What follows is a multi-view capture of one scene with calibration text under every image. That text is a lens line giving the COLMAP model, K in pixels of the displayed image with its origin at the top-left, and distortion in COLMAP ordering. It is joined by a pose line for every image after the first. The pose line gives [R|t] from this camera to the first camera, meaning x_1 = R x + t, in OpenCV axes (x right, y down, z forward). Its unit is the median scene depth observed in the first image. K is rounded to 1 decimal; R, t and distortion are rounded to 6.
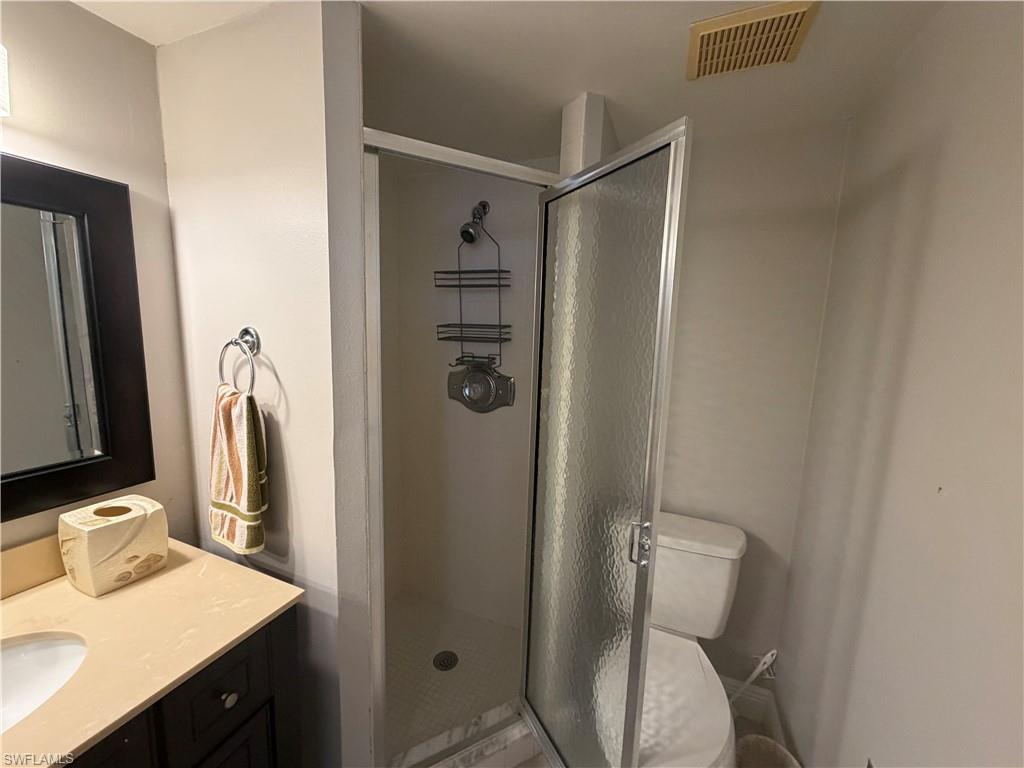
lens RADIAL K [[409.0, 0, 509.4], [0, 409.0, 383.7], [0, 0, 1]] dist [0.000379, -0.000137]
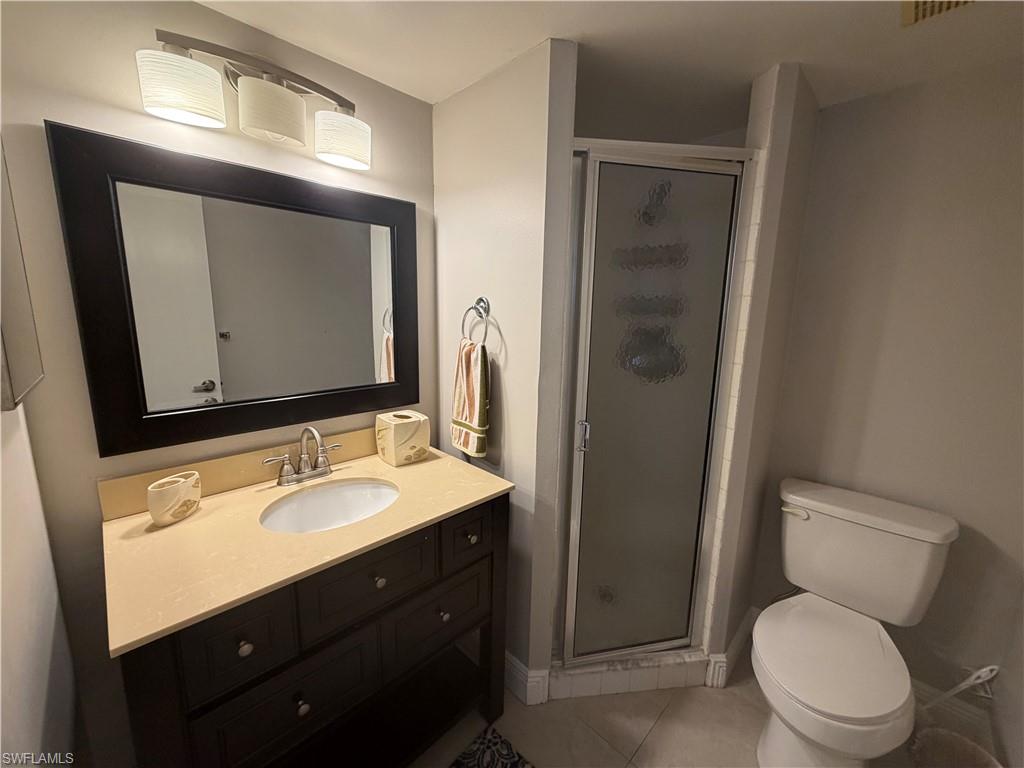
lens RADIAL K [[409.0, 0, 509.4], [0, 409.0, 383.7], [0, 0, 1]] dist [0.000379, -0.000137]
pose [[0.925858, 0.053185, -0.374109, -0.015590], [-0.043018, 0.998444, 0.035481, 0.104815], [0.375414, -0.016757, 0.926706, -0.265079]]
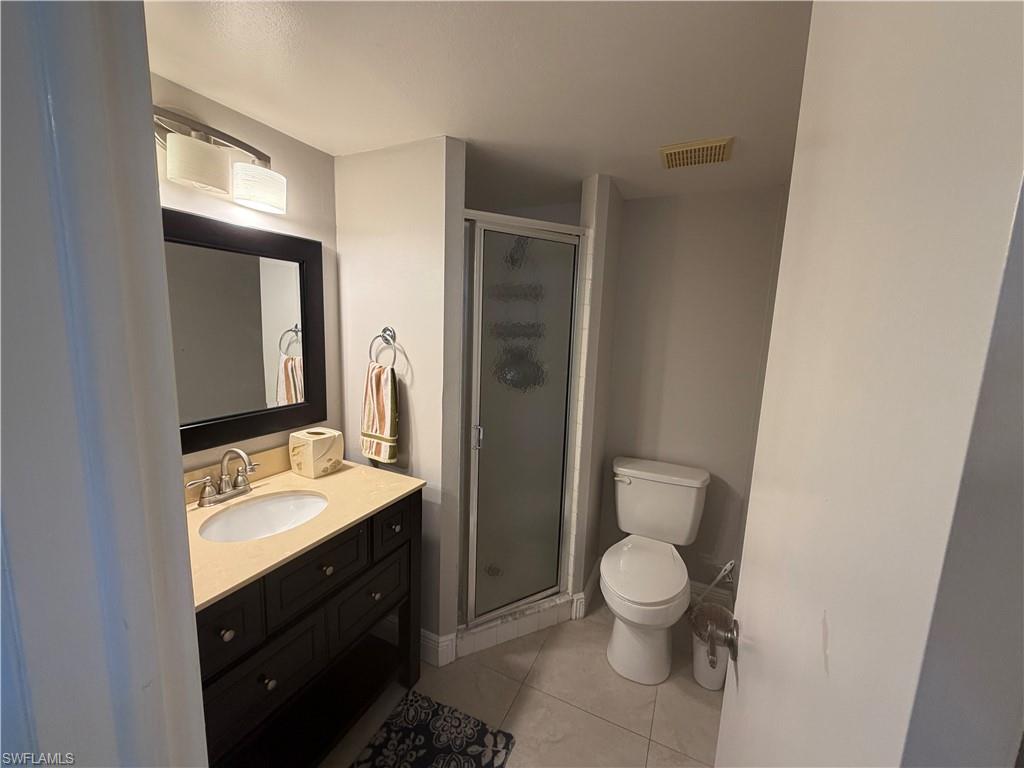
lens RADIAL K [[409.0, 0, 509.4], [0, 409.0, 383.7], [0, 0, 1]] dist [0.000379, -0.000137]
pose [[0.998751, 0.010374, -0.048874, -0.069434], [-0.010087, 0.999930, 0.006132, 0.076998], [0.048934, -0.005632, 0.998786, -0.628215]]
